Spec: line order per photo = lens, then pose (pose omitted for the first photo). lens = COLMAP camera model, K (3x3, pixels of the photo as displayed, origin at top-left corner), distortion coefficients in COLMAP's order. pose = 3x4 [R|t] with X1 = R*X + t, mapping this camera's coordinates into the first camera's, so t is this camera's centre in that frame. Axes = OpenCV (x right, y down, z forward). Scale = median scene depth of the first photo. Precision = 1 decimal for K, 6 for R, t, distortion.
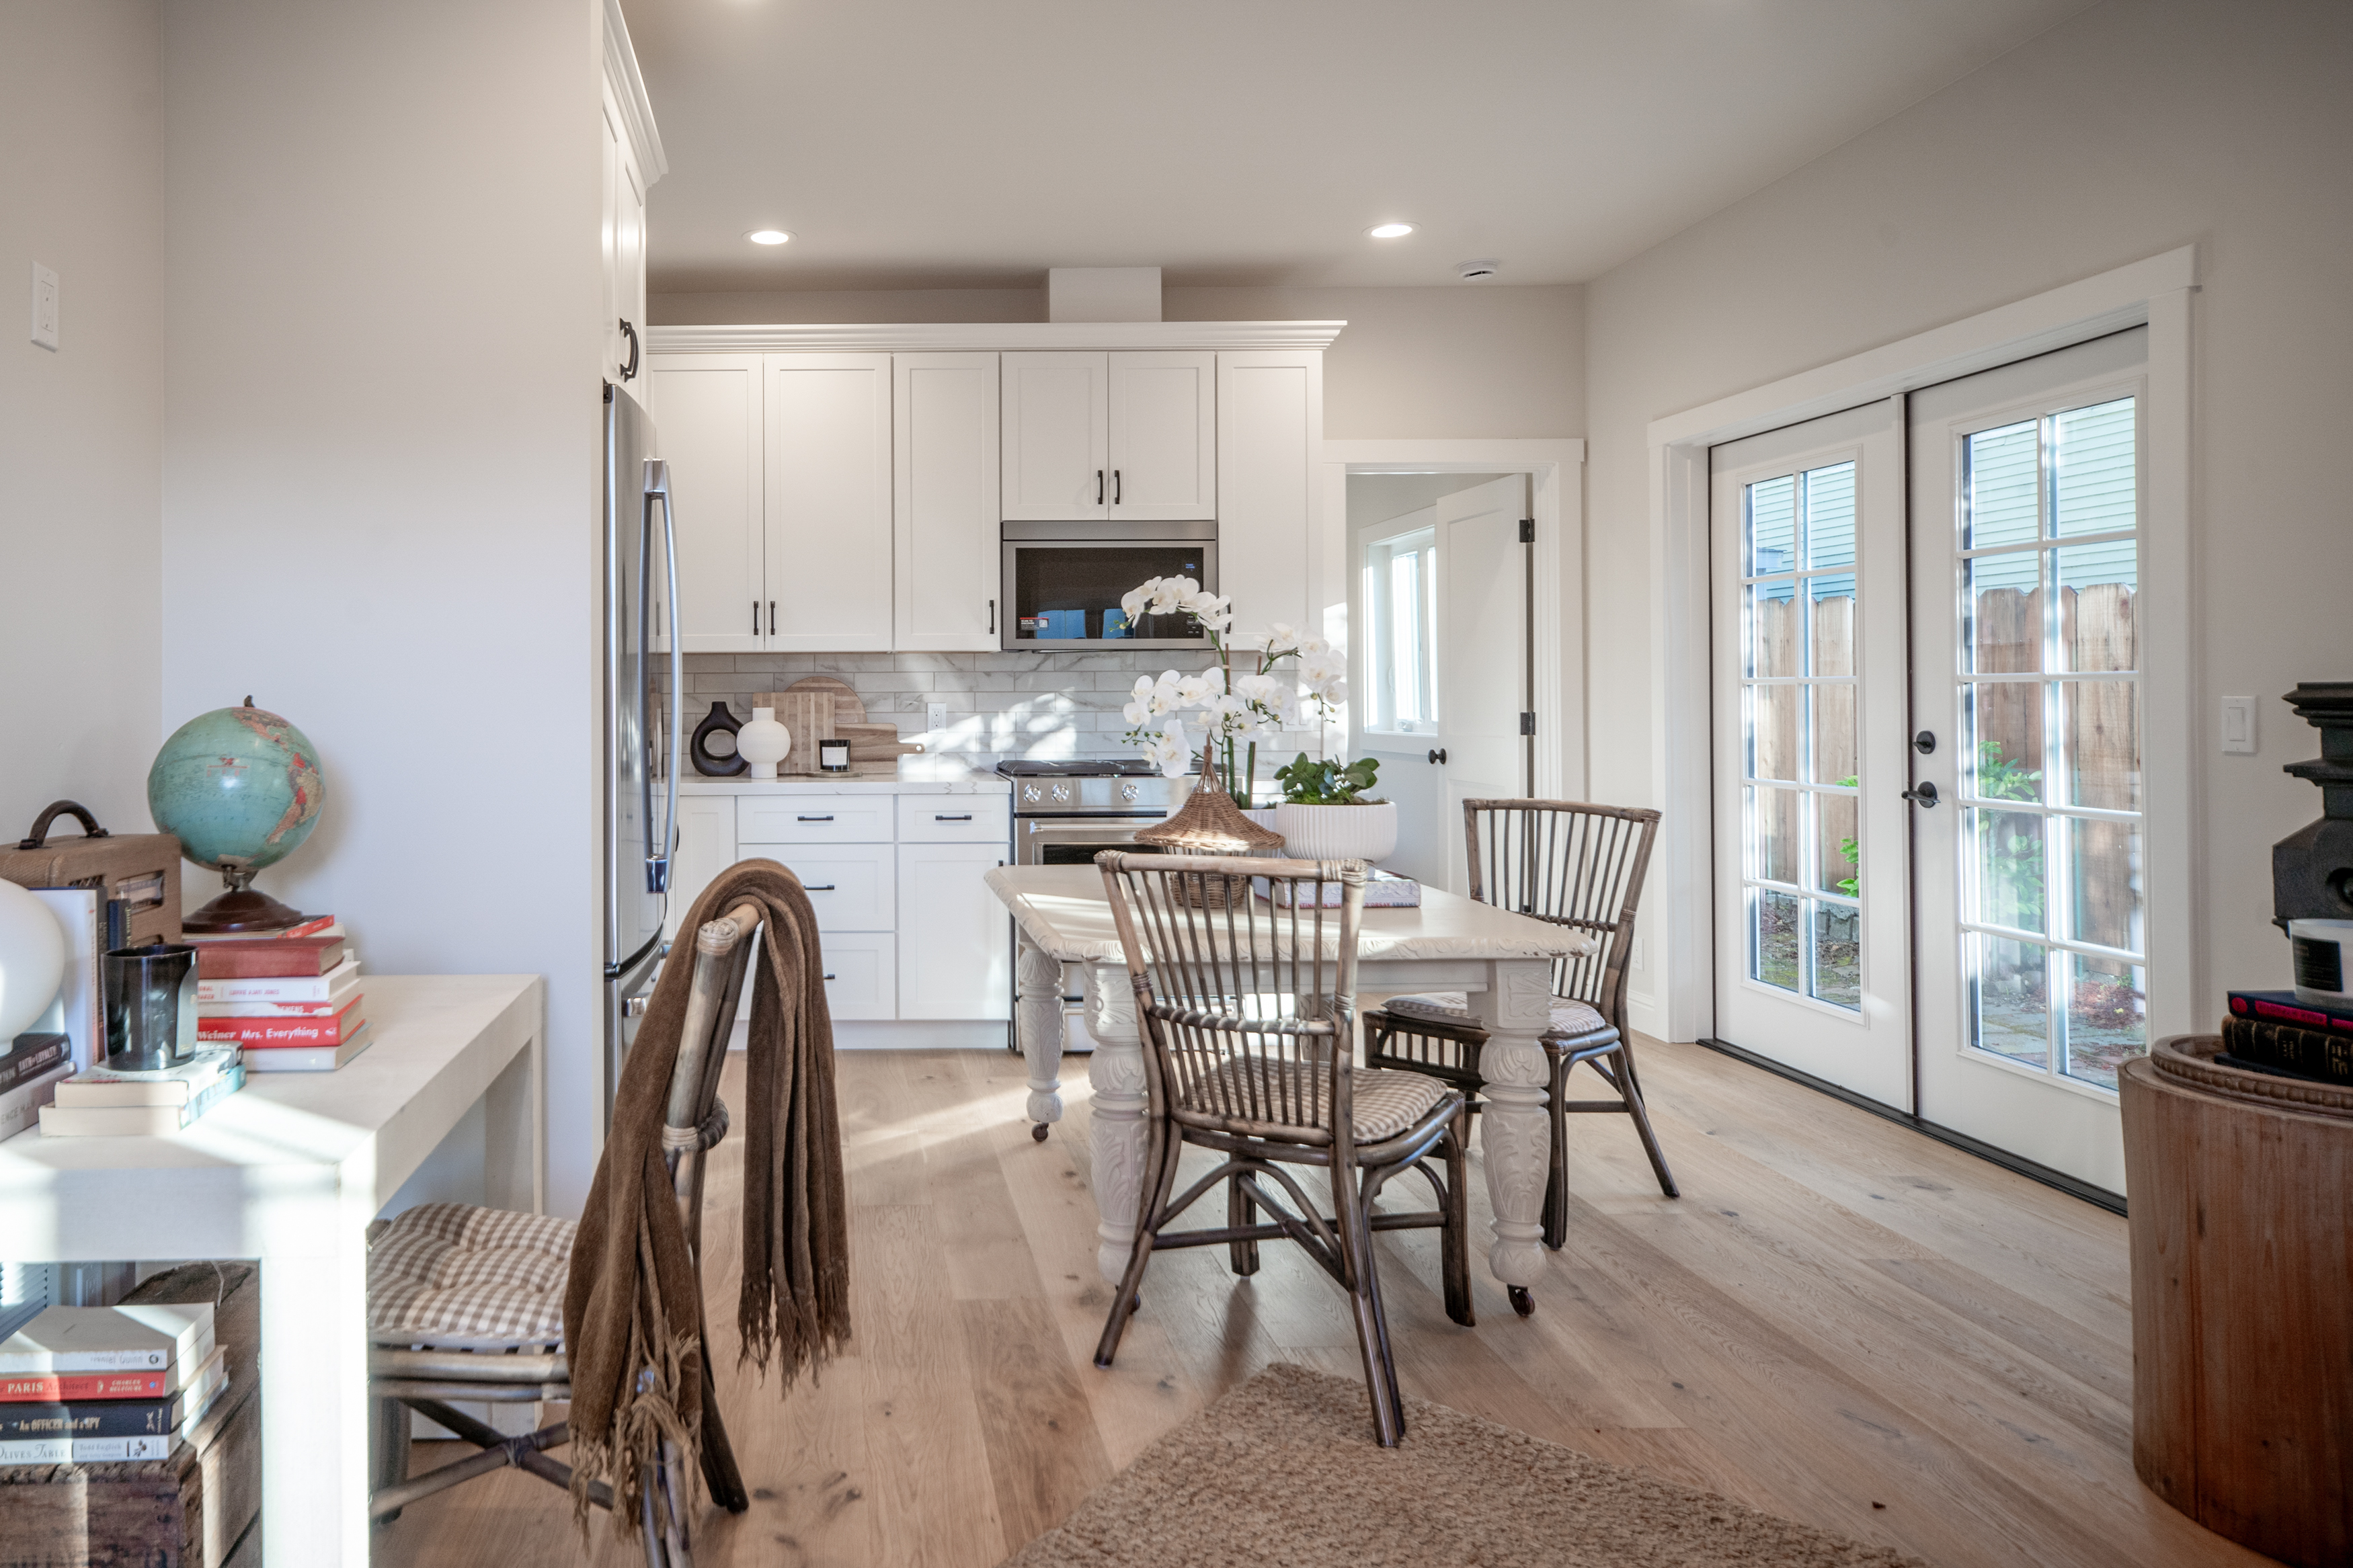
lens RADIAL K [[1289.6, 0, 1208.1], [0, 1289.6, 676.1], [0, 0, 1]] dist [-0.002432, 0.001328]
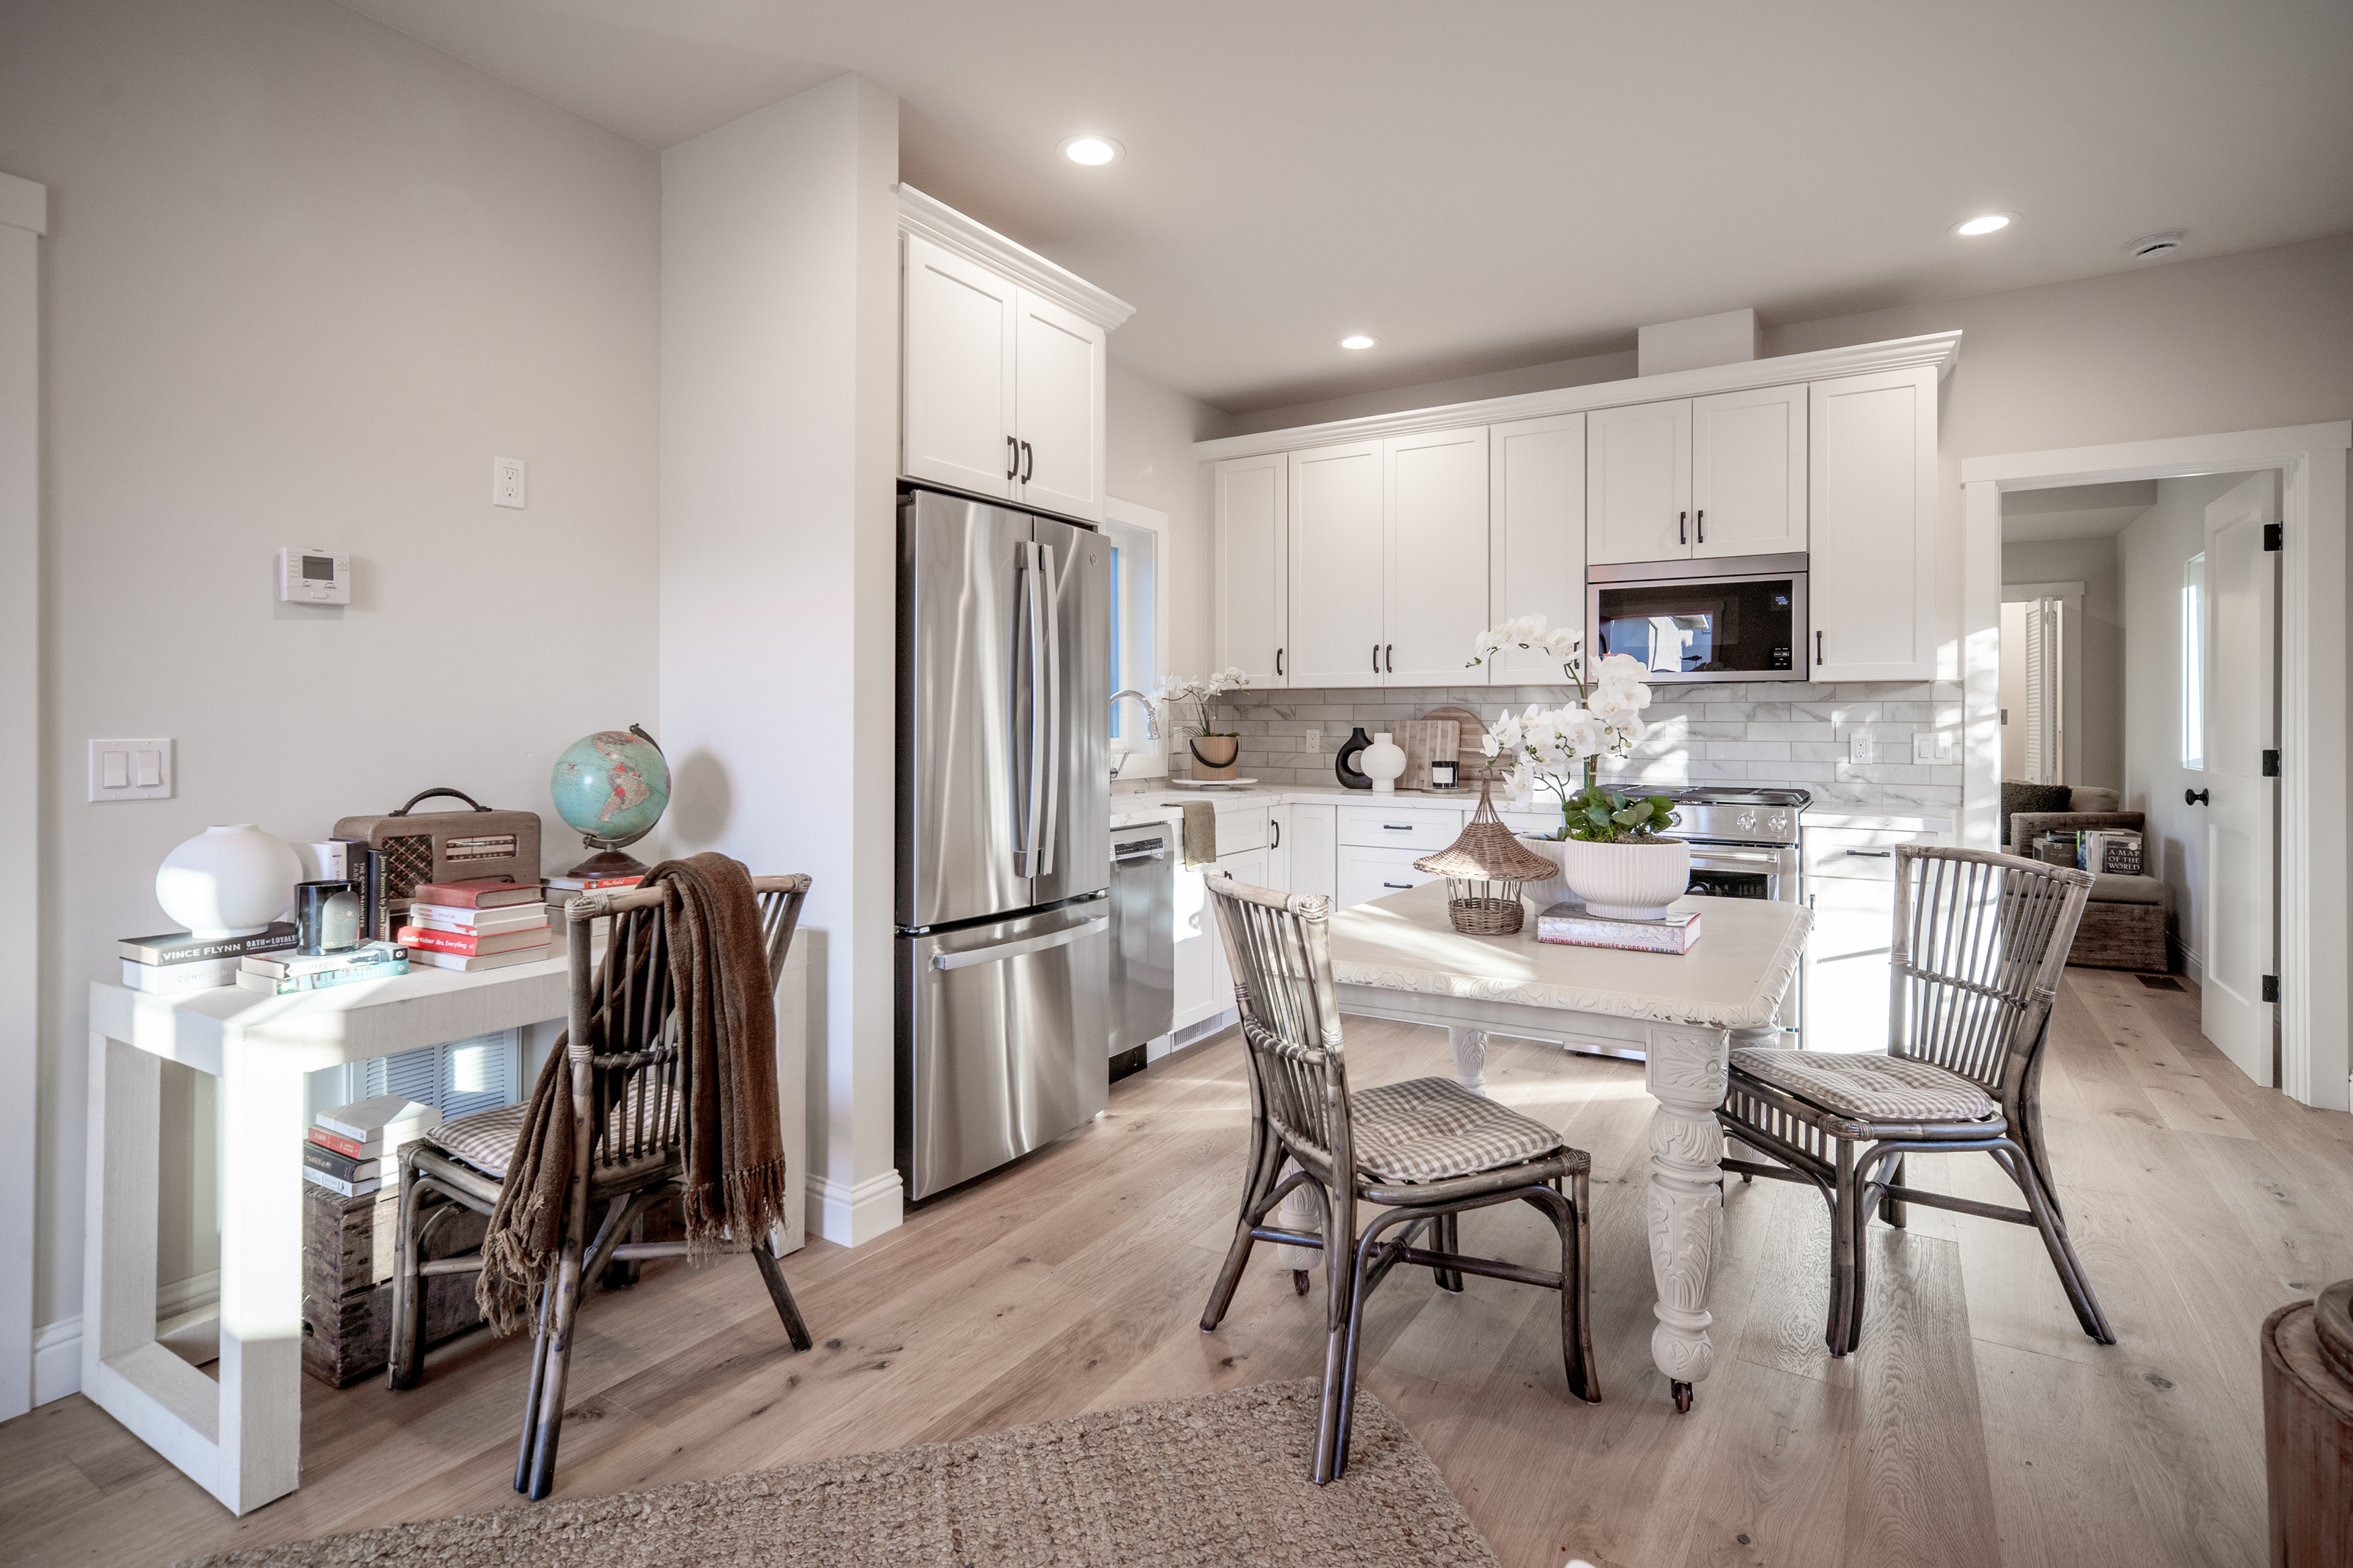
lens RADIAL K [[1126.2, 0, 1268.8], [0, 1126.2, 711.6], [0, 0, 1]] dist [-0.005660, 0.006268]
pose [[0.861430, 0.004436, -0.507857, 0.092894], [-0.001729, 0.999982, 0.005801, -0.001296], [0.507874, -0.004119, 0.861422, 0.038481]]
